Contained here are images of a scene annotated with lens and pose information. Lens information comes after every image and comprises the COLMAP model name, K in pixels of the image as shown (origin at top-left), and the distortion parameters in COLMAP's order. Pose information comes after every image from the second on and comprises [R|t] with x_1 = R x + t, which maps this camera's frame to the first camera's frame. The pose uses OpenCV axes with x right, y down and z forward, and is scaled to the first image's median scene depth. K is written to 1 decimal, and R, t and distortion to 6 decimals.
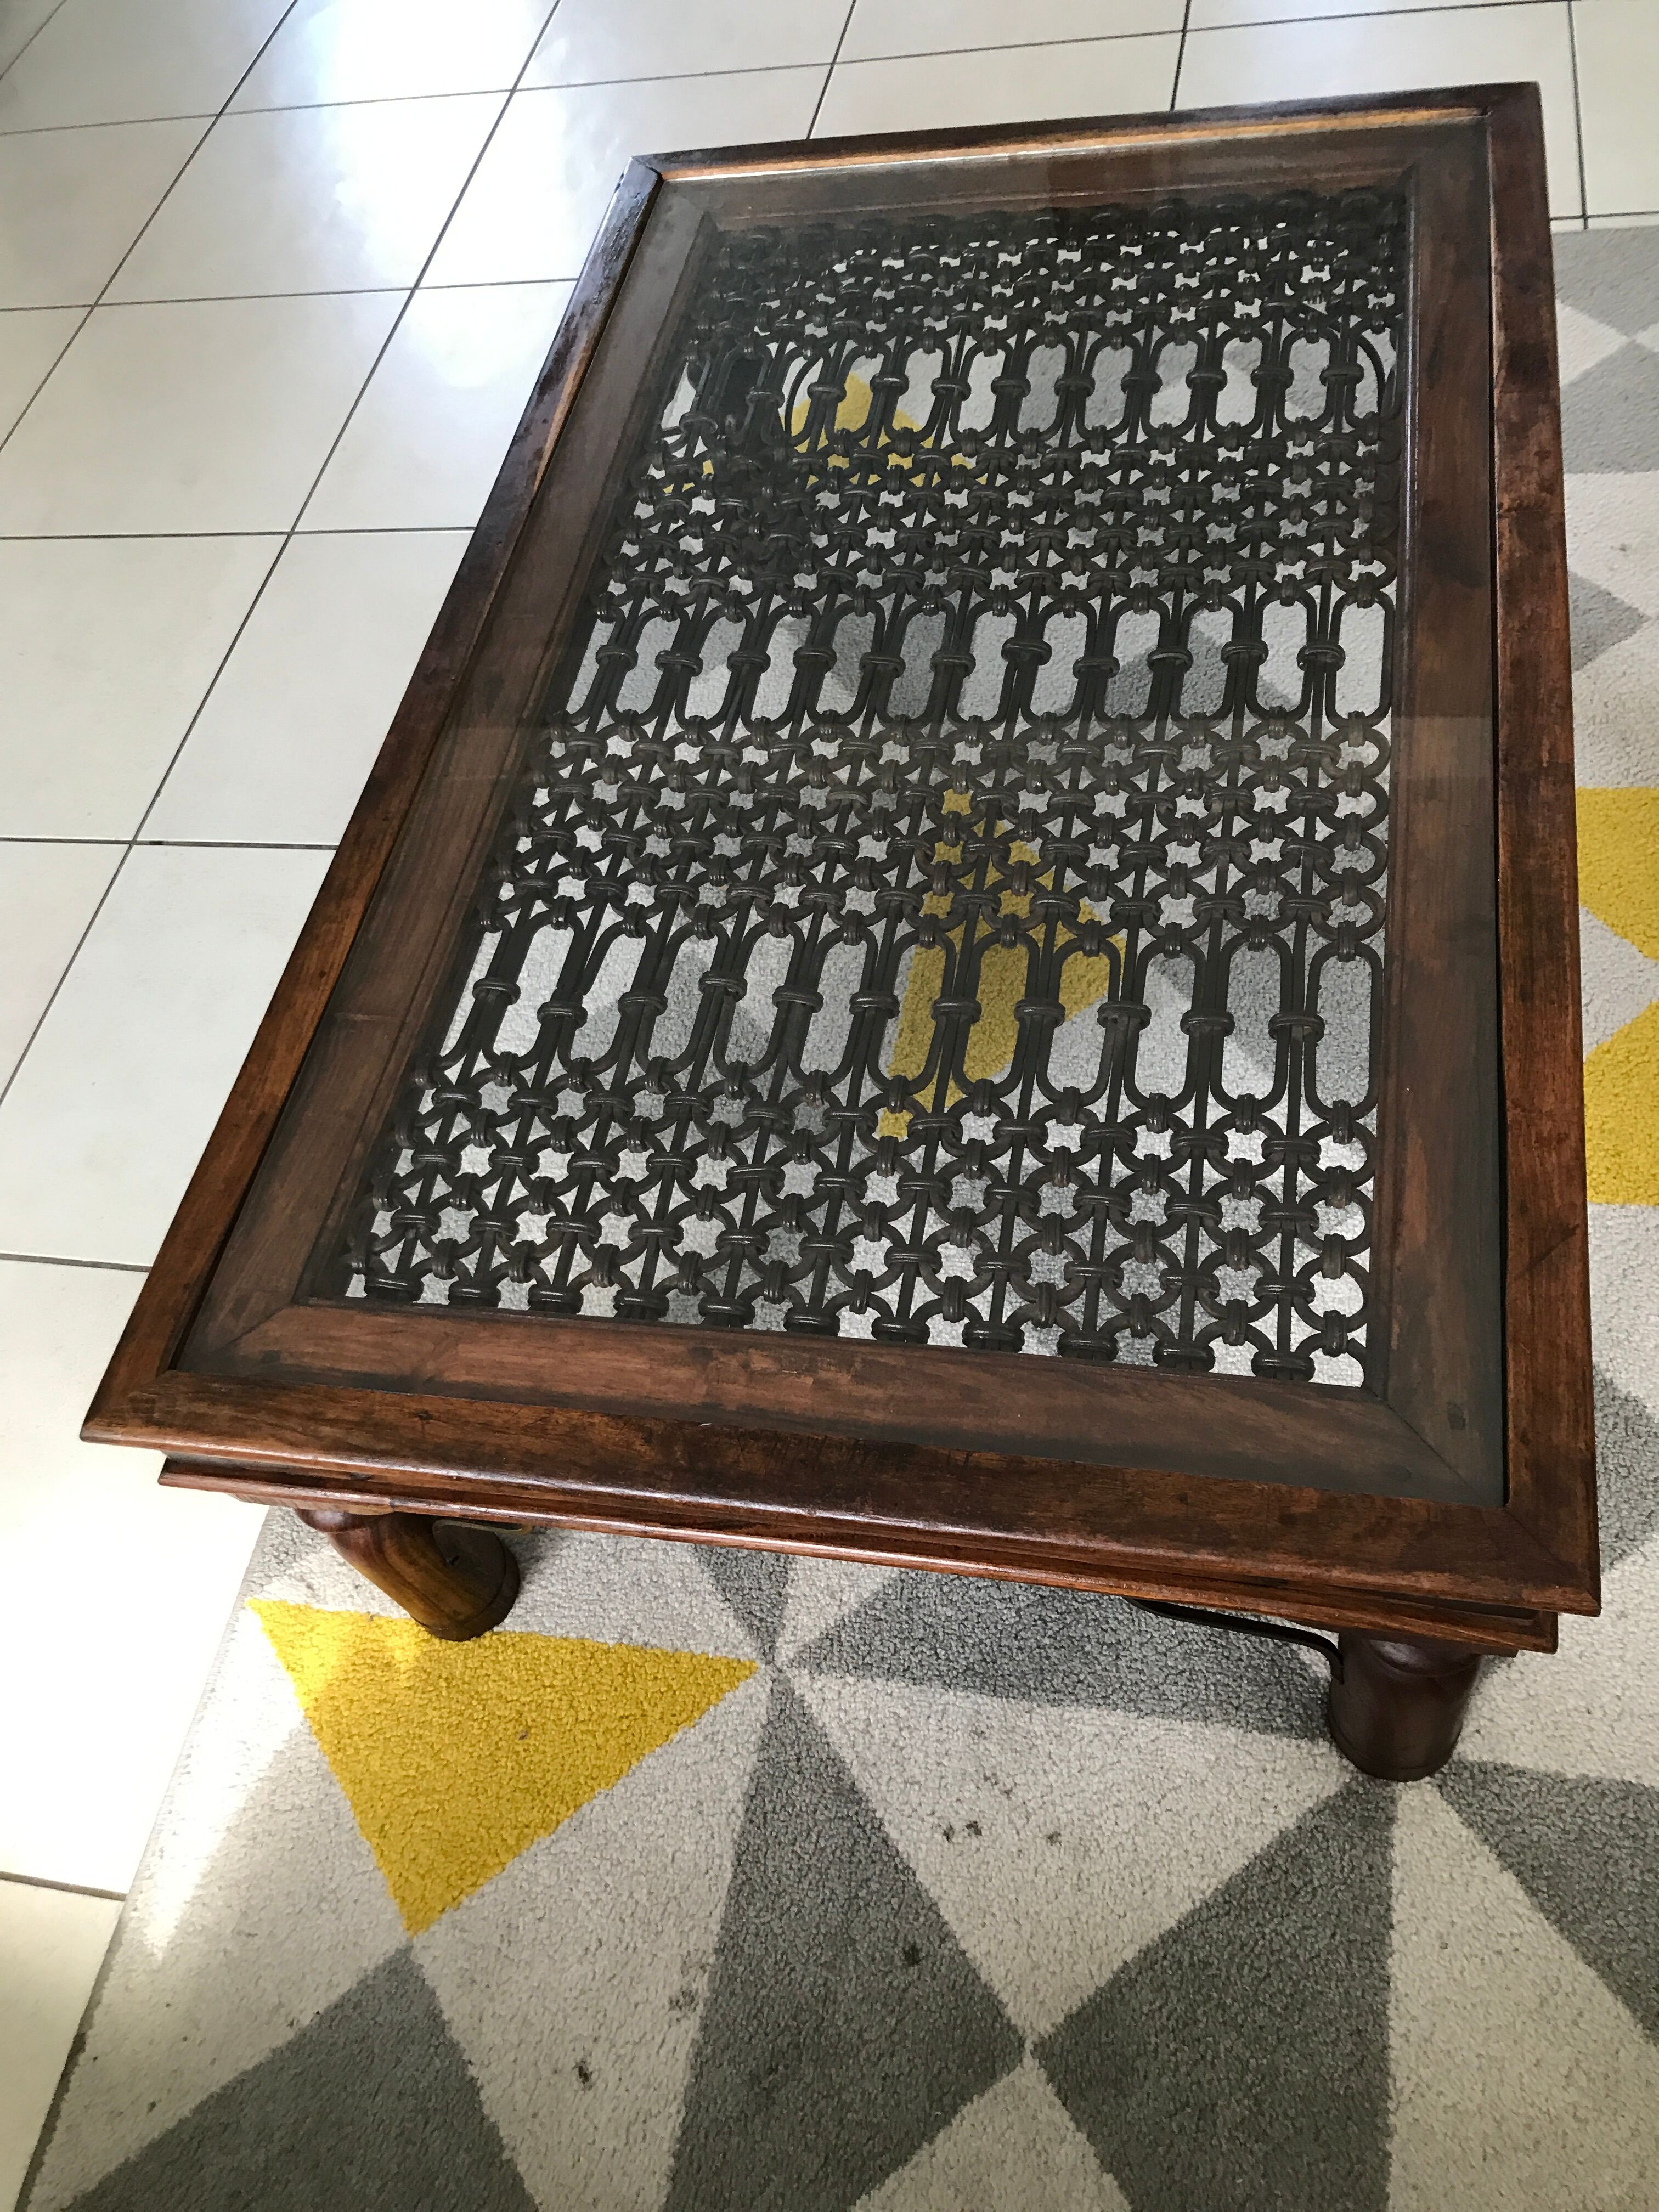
lens RADIAL K [[1827.9, 0, 837.4], [0, 1827.9, 1088.2], [0, 0, 1]] dist [0.010308, 0.008110]
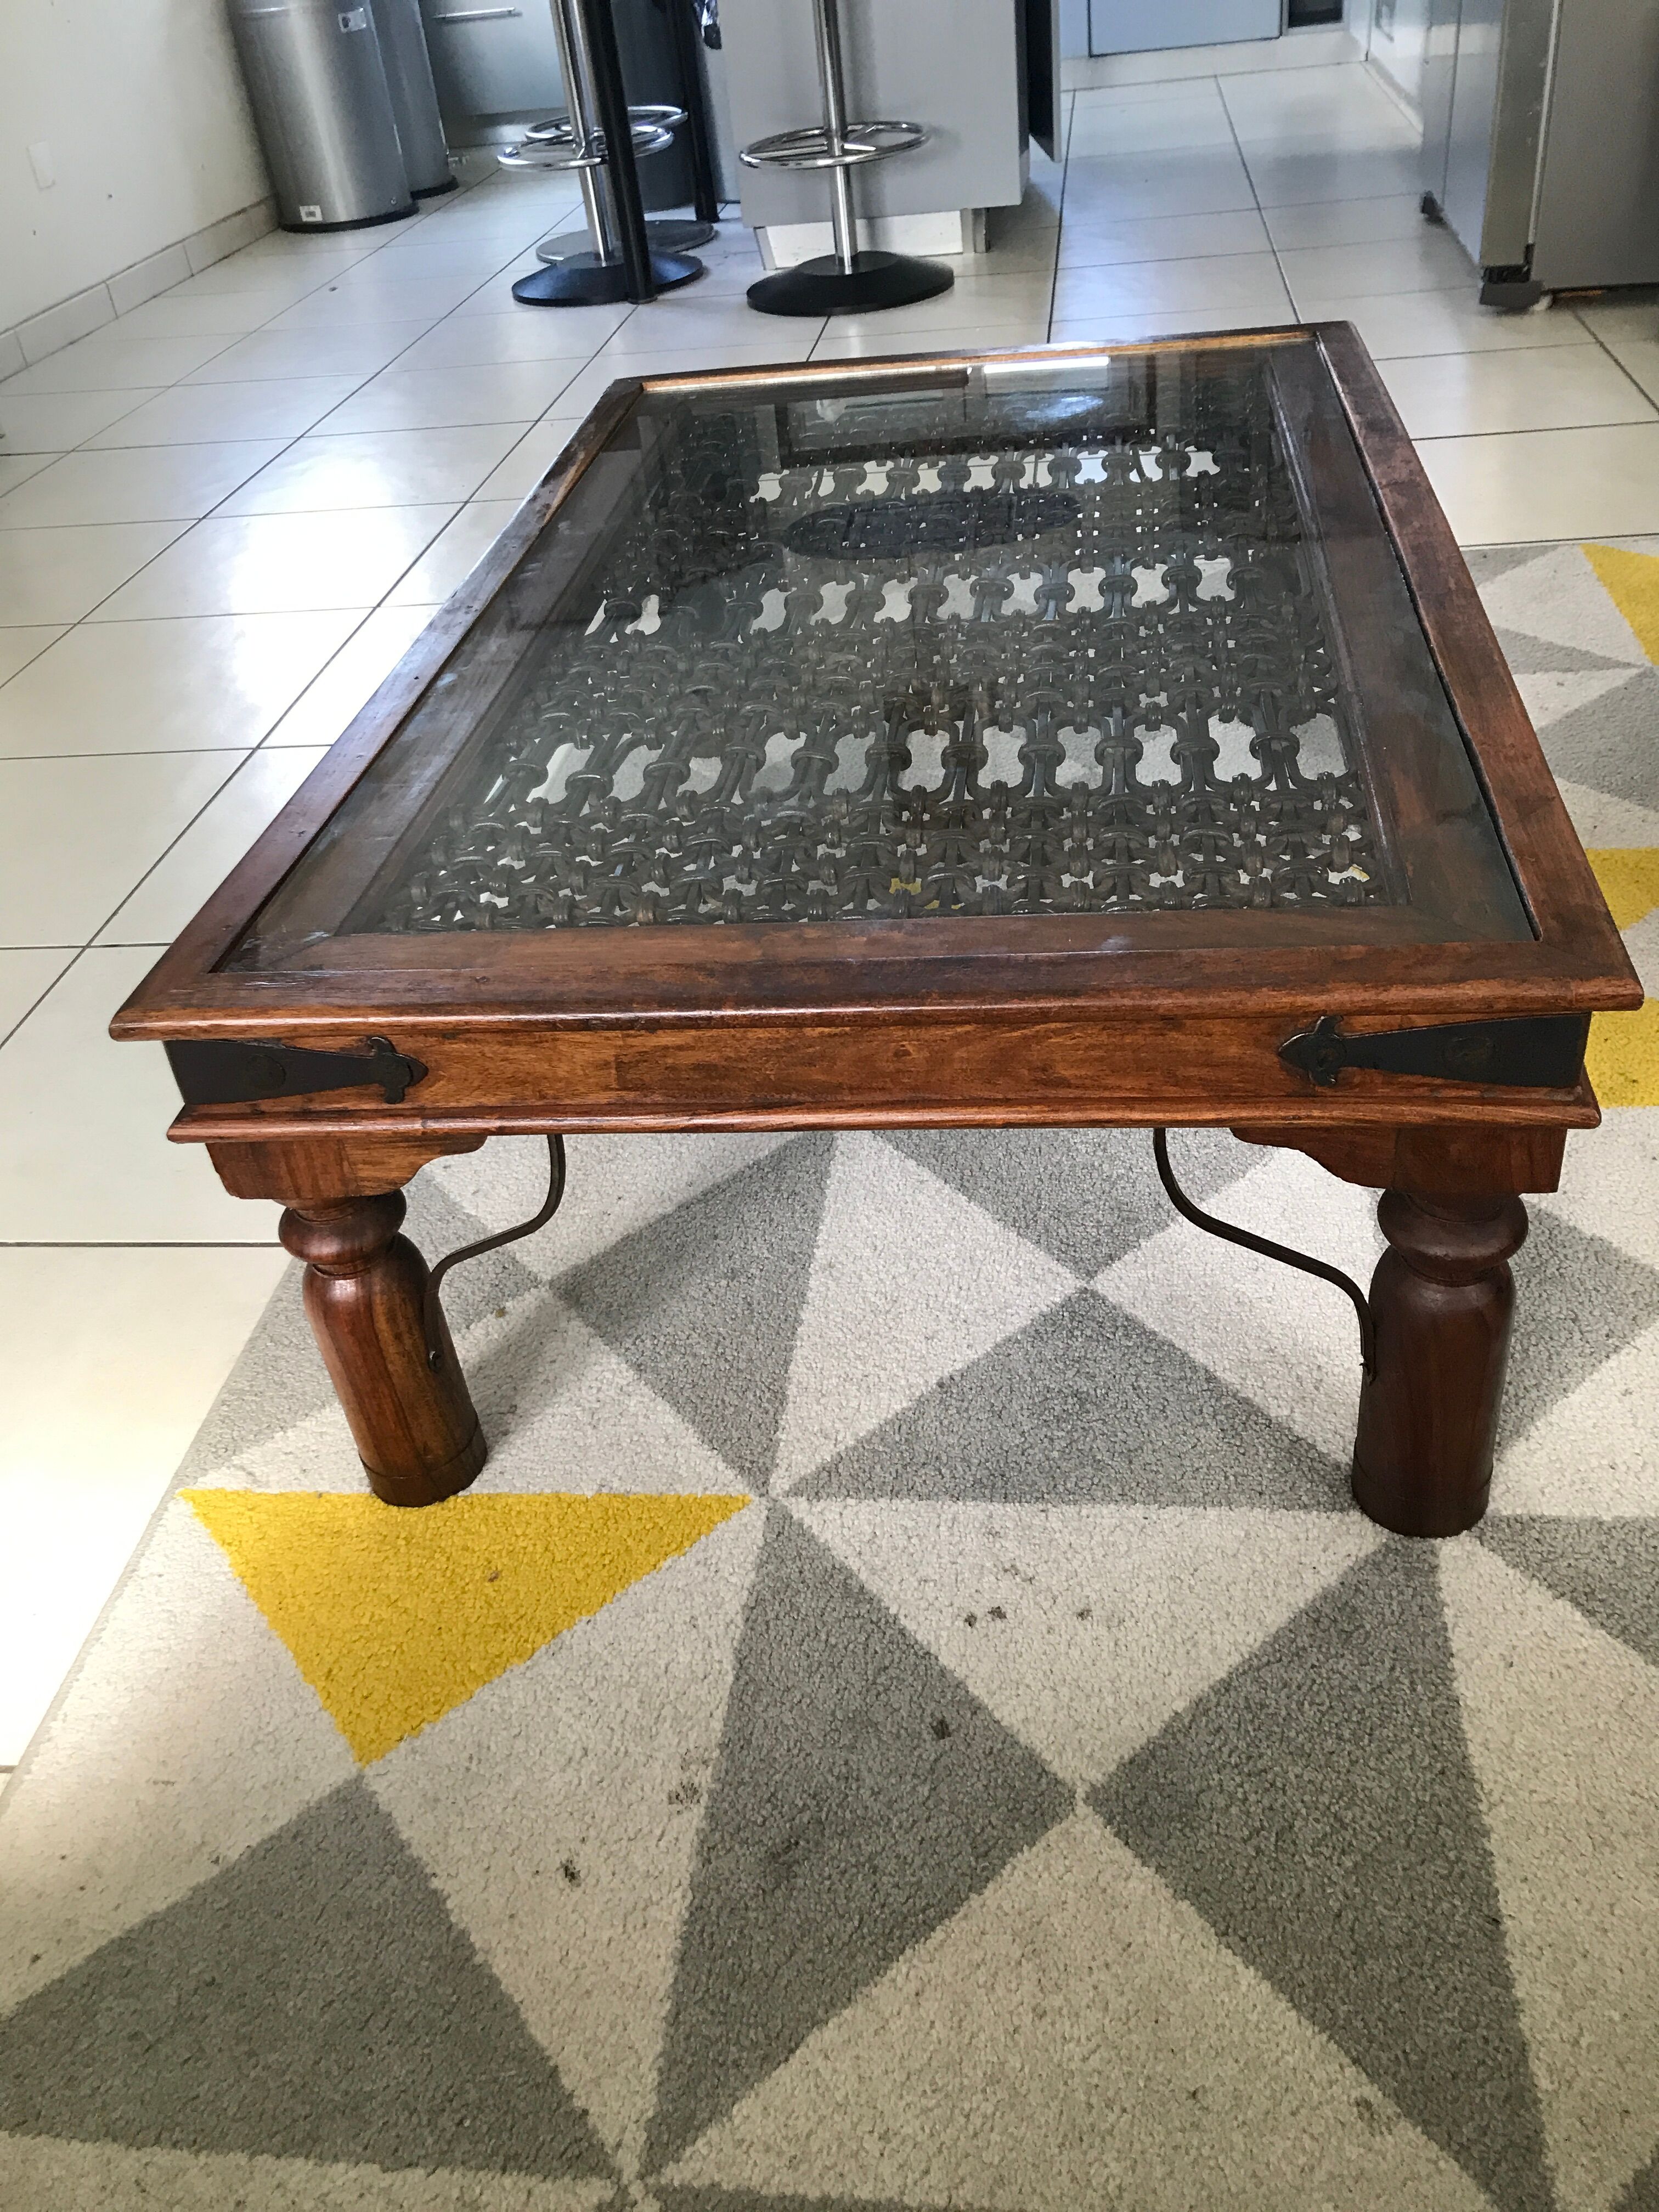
lens RADIAL K [[1827.9, 0, 840.0], [0, 1827.9, 1088.3], [0, 0, 1]] dist [0.010308, 0.008110]
pose [[0.995007, 0.022863, 0.097151, -0.101739], [0.012579, 0.936917, -0.349325, 0.483092], [-0.099009, 0.348803, 0.931952, 0.053647]]
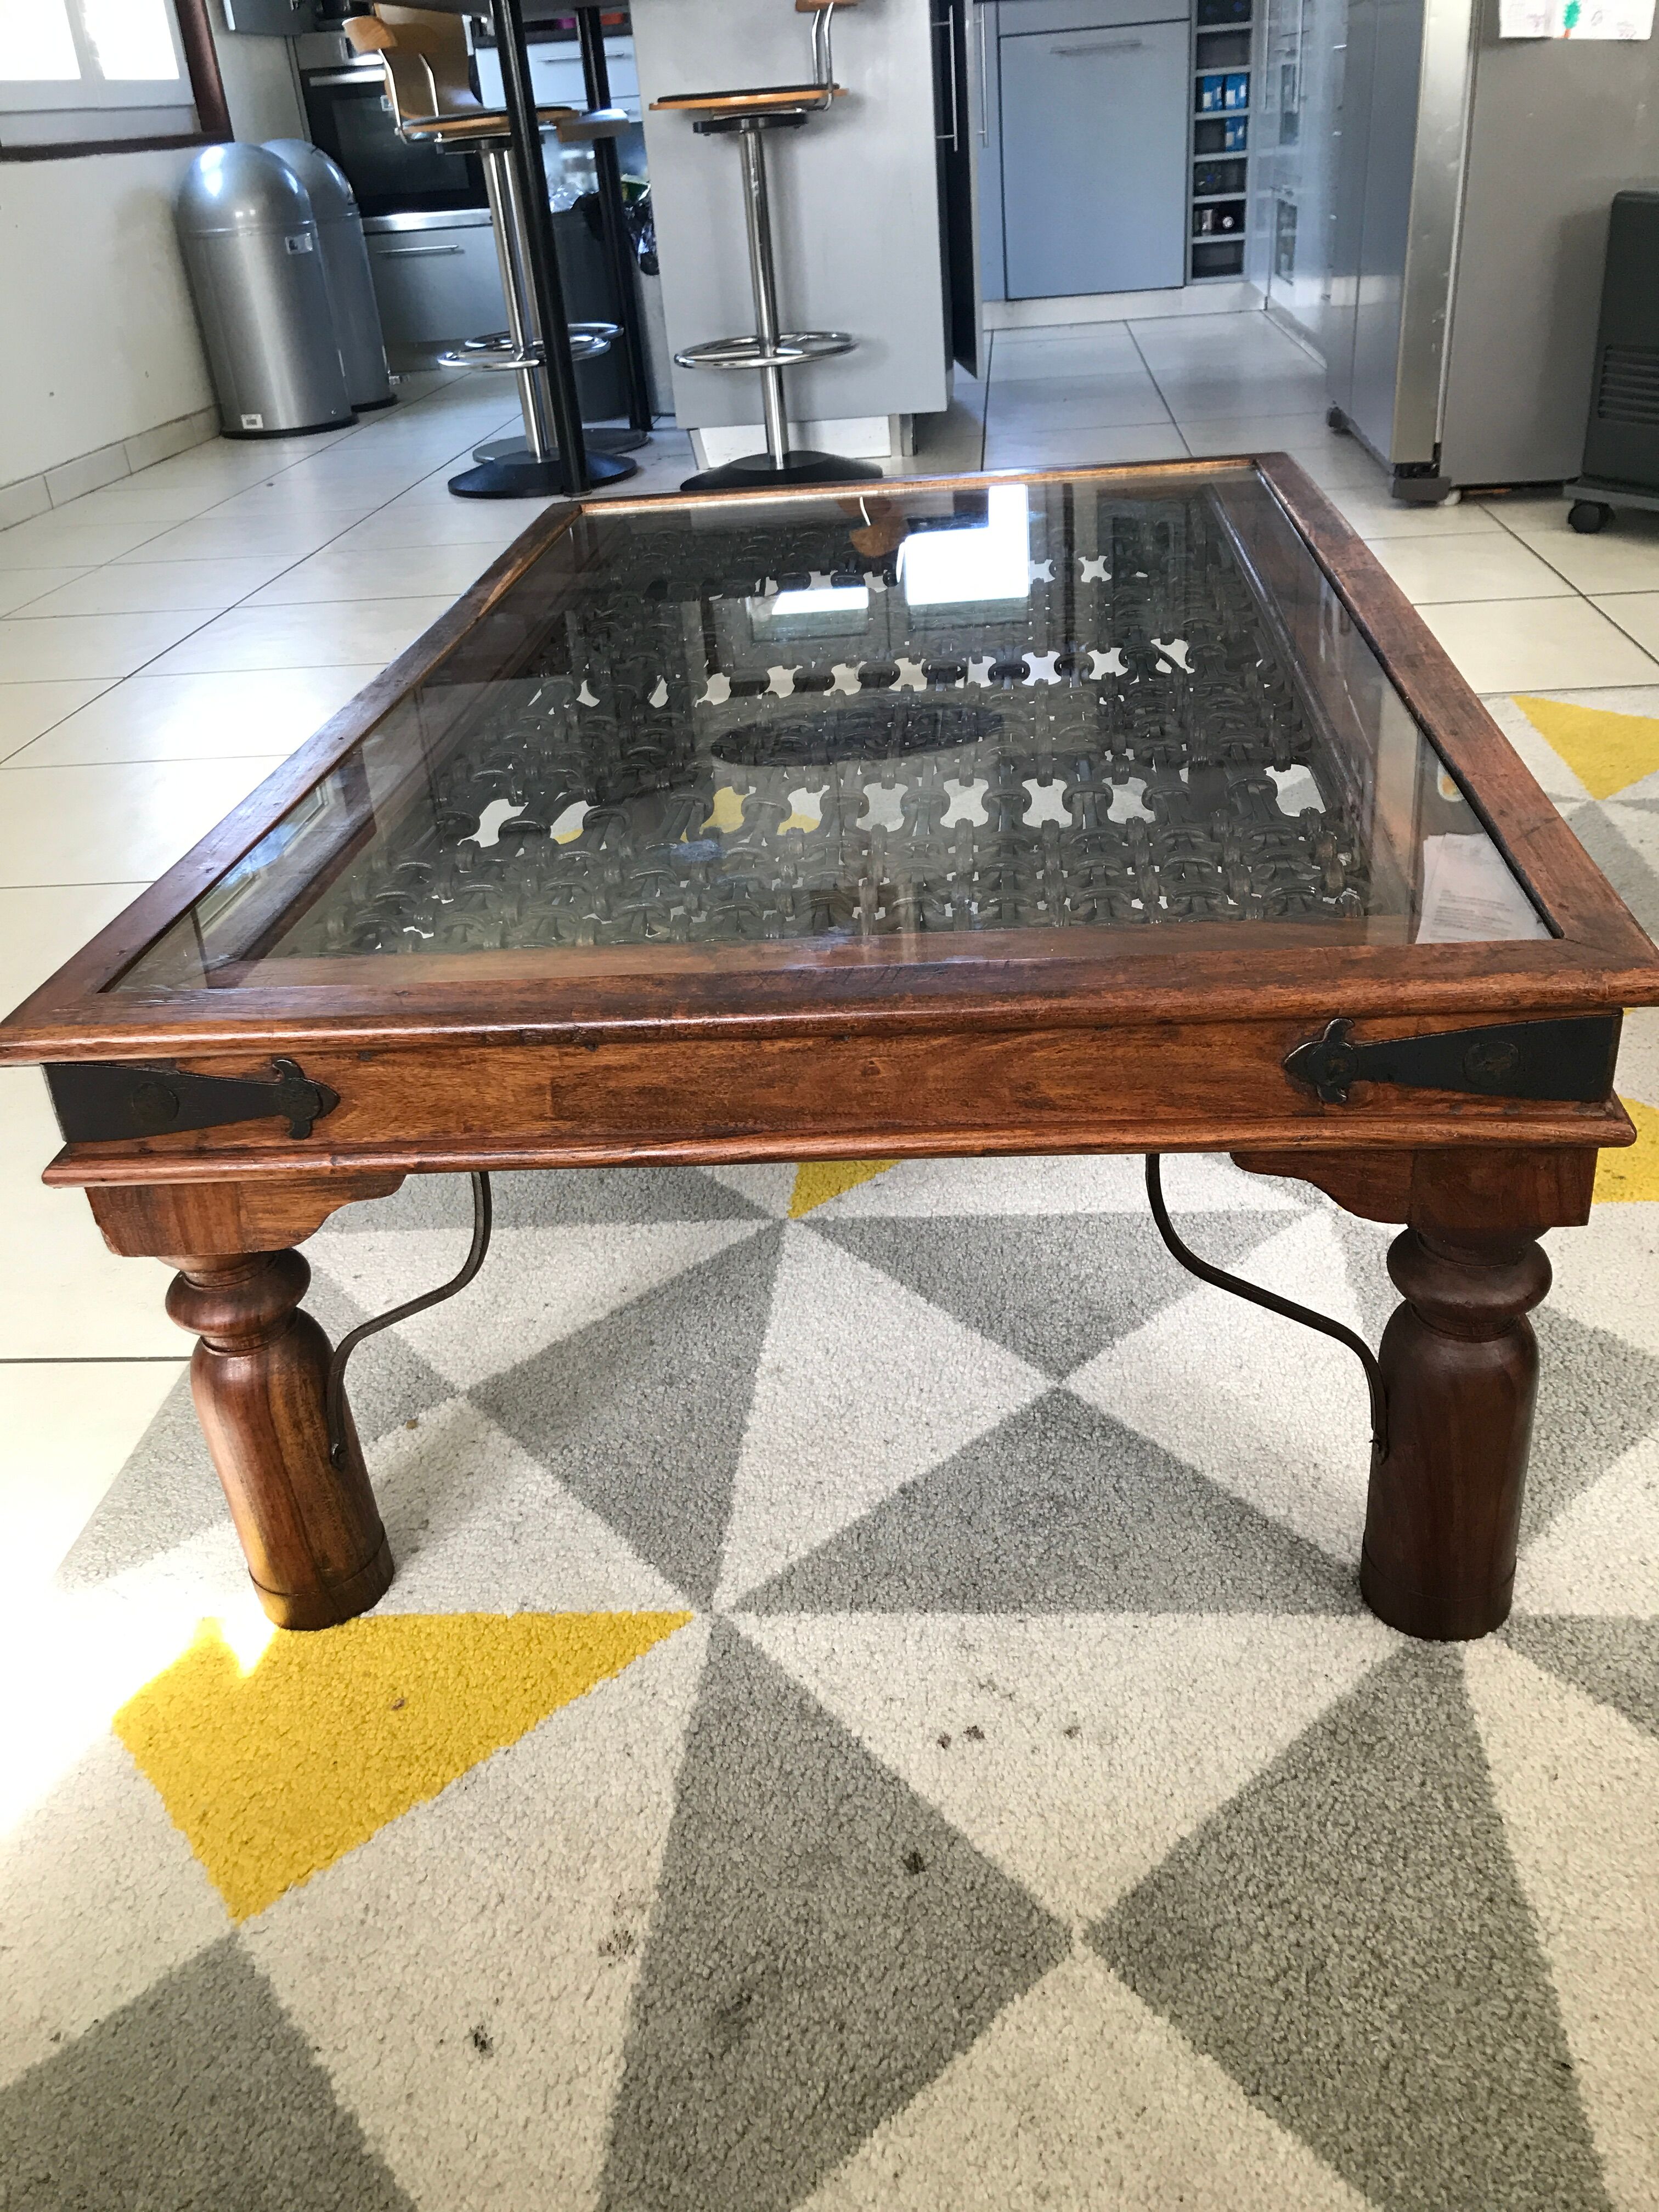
lens RADIAL K [[1827.9, 0, 841.1], [0, 1827.9, 1092.1], [0, 0, 1]] dist [0.010308, 0.008110]
pose [[0.989972, 0.036617, 0.136436, -0.107353], [0.030466, 0.887749, -0.459318, 0.529698], [-0.137940, 0.458868, 0.877731, 0.161809]]
